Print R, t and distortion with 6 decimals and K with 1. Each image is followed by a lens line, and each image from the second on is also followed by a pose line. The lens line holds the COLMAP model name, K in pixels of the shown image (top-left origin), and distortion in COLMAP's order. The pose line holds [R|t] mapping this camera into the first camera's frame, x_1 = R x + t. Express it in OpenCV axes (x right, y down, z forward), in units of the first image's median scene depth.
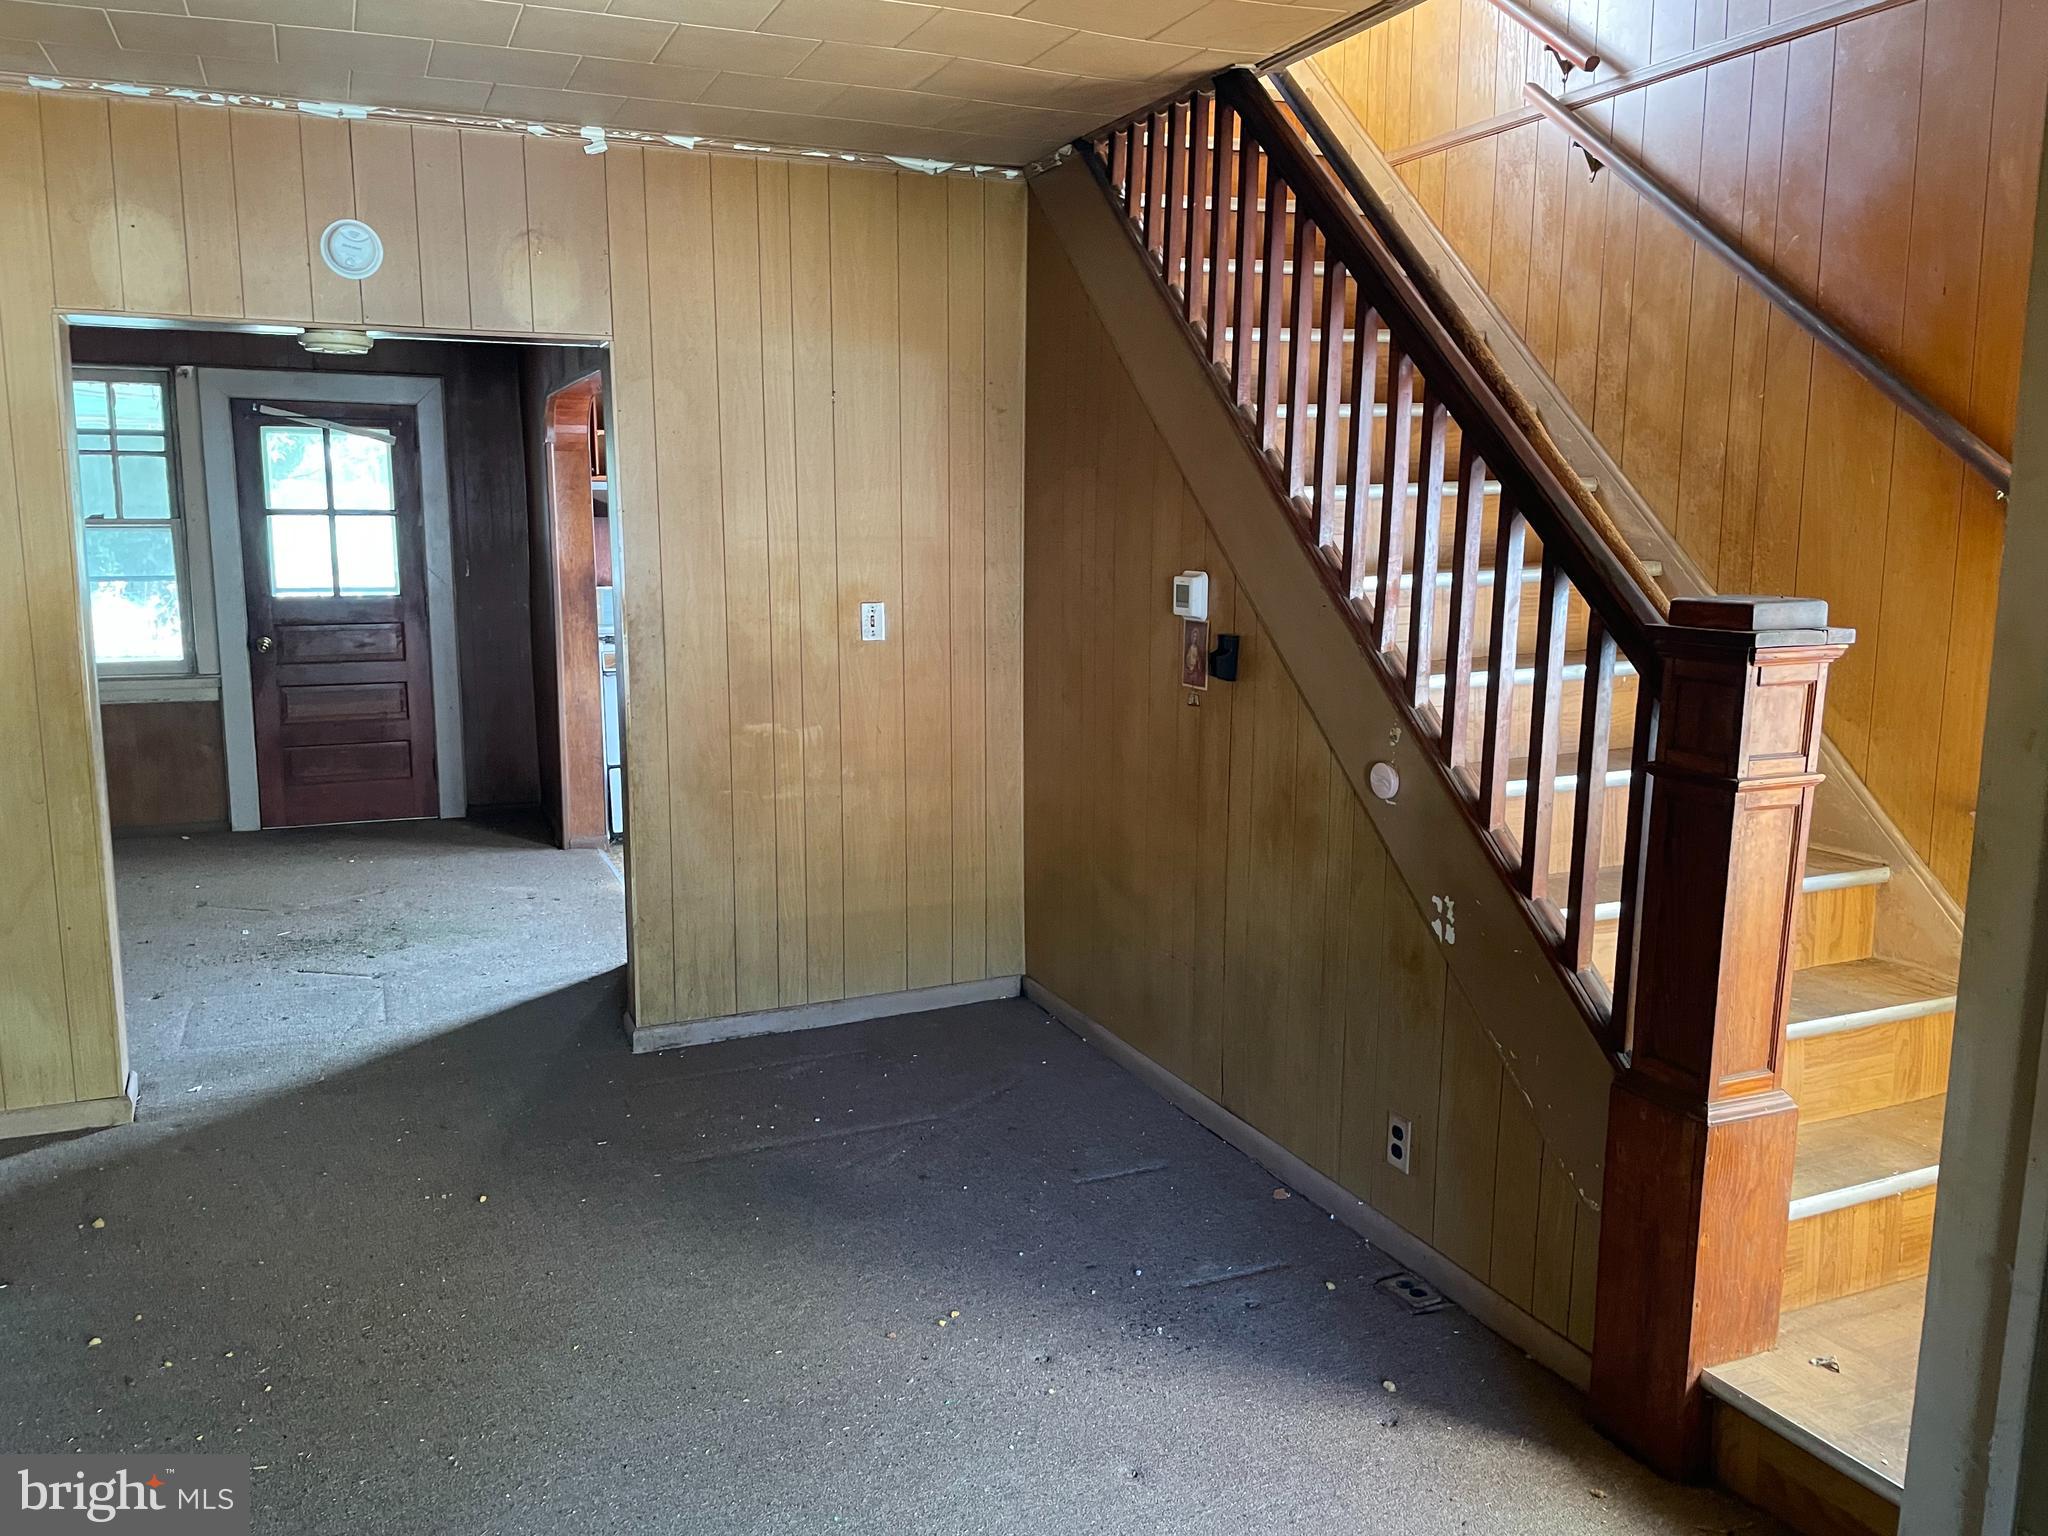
lens RADIAL K [[1550.1, 0, 1031.6], [0, 1550.1, 768.1], [0, 0, 1]] dist [0.075525, -0.099321]
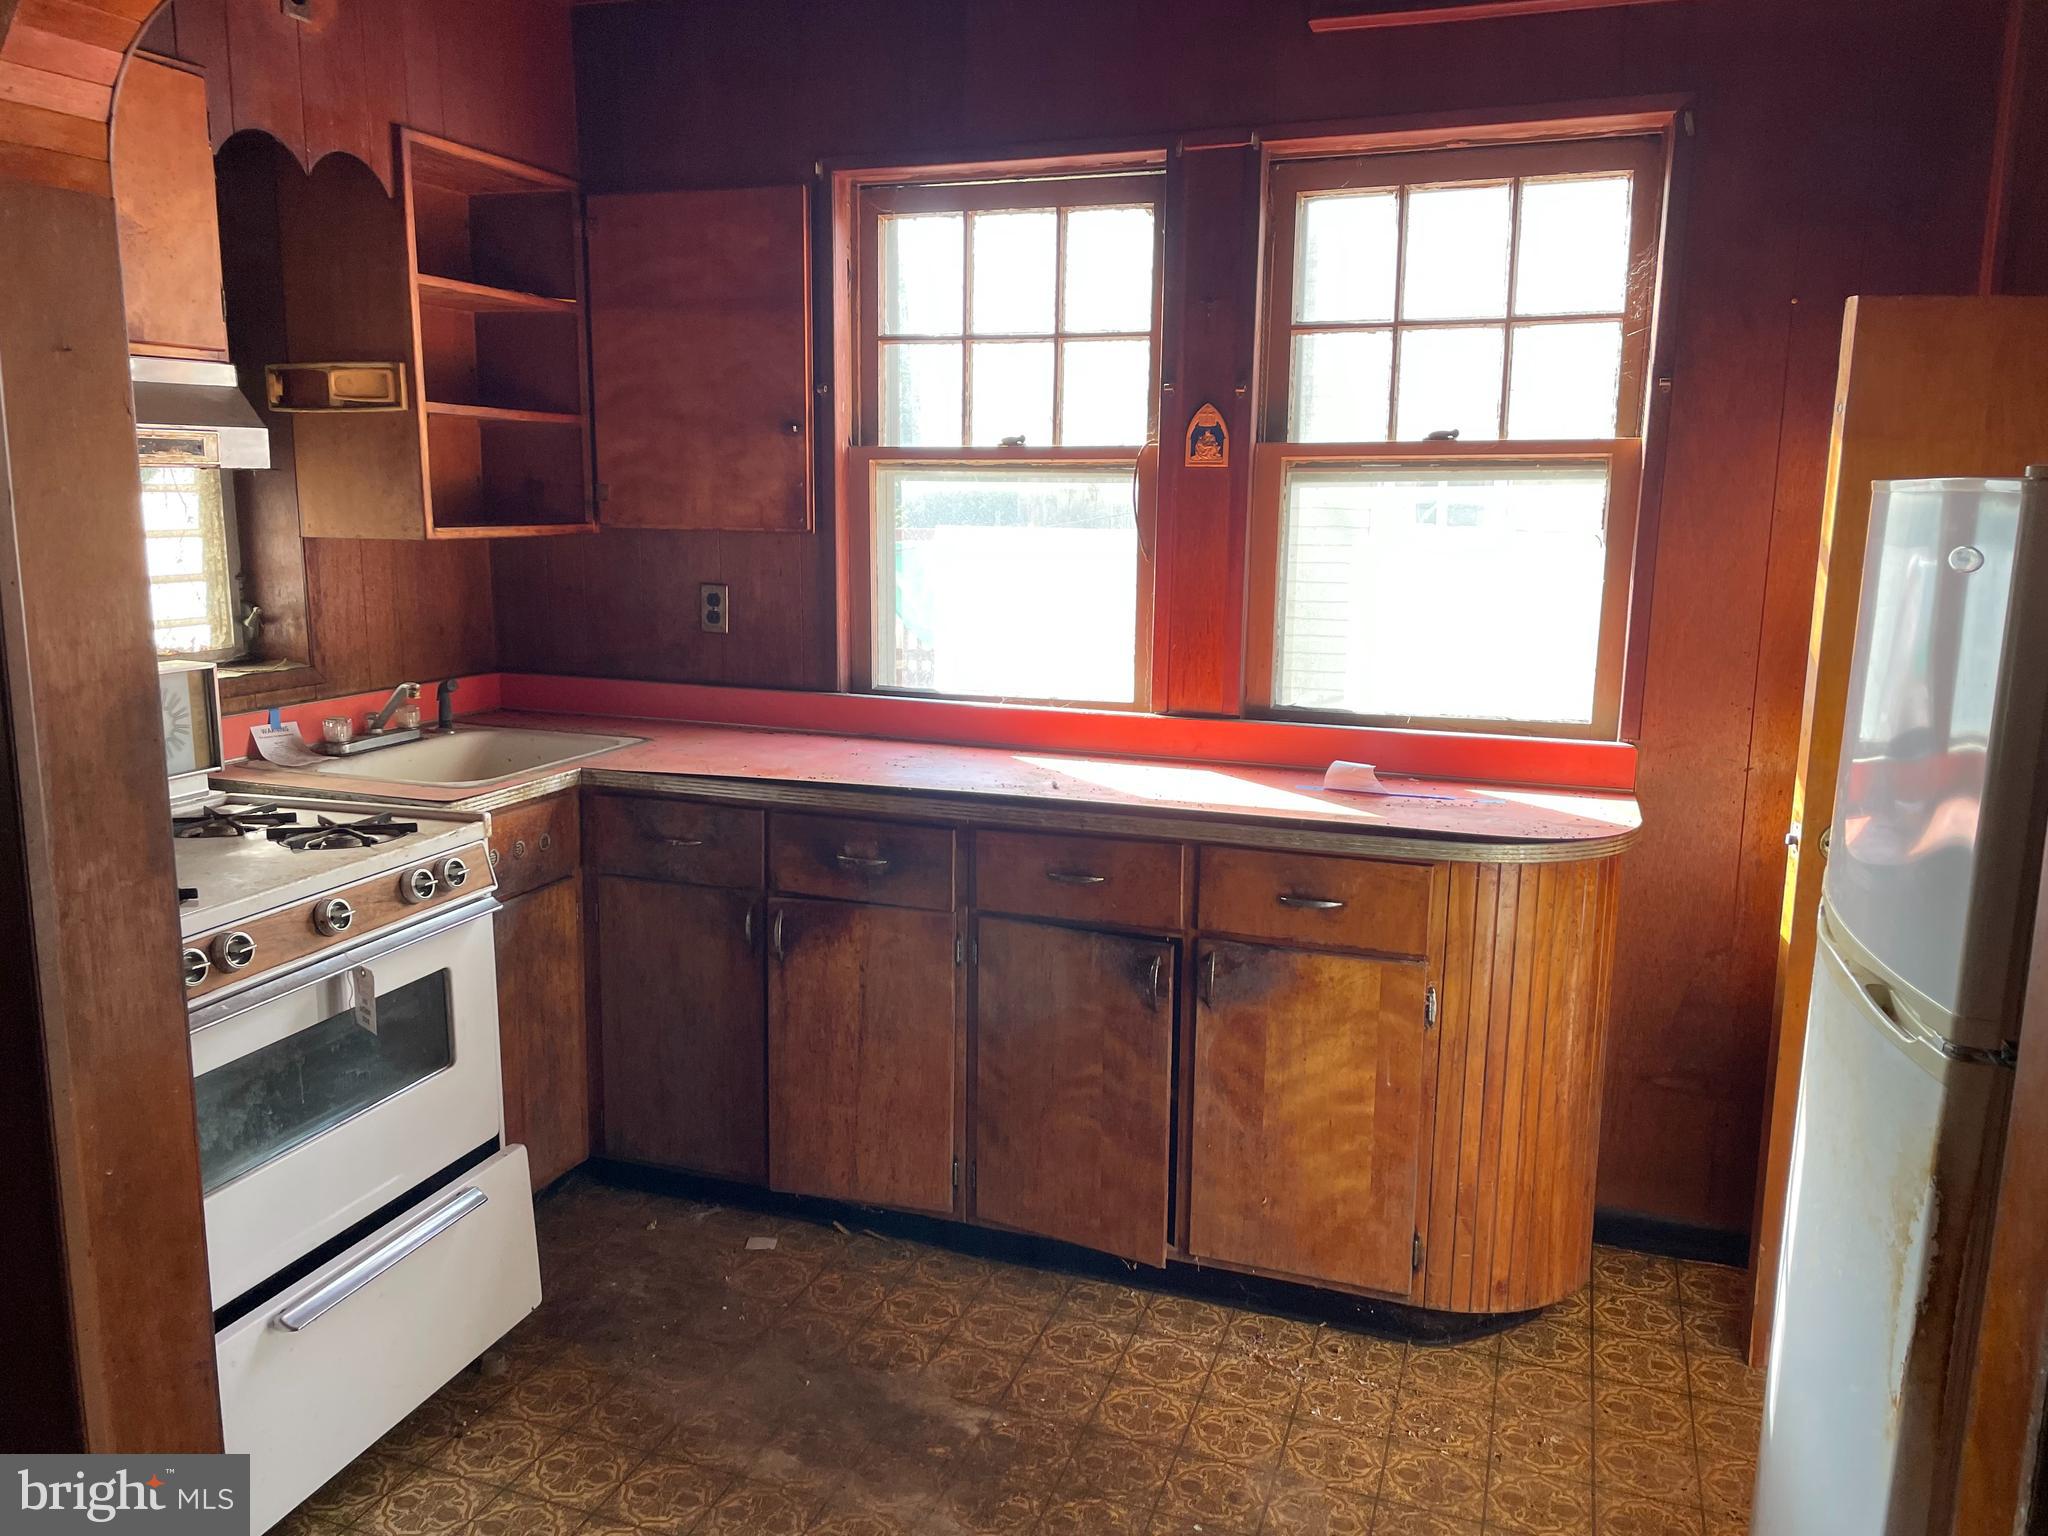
lens RADIAL K [[1550.1, 0, 1020.2], [0, 1550.1, 756.3], [0, 0, 1]] dist [0.075525, -0.099321]
pose [[0.675695, -0.125334, 0.726449, -0.547594], [0.110971, 0.991505, 0.067846, -0.168937], [-0.728781, 0.034771, 0.683863, 1.059033]]
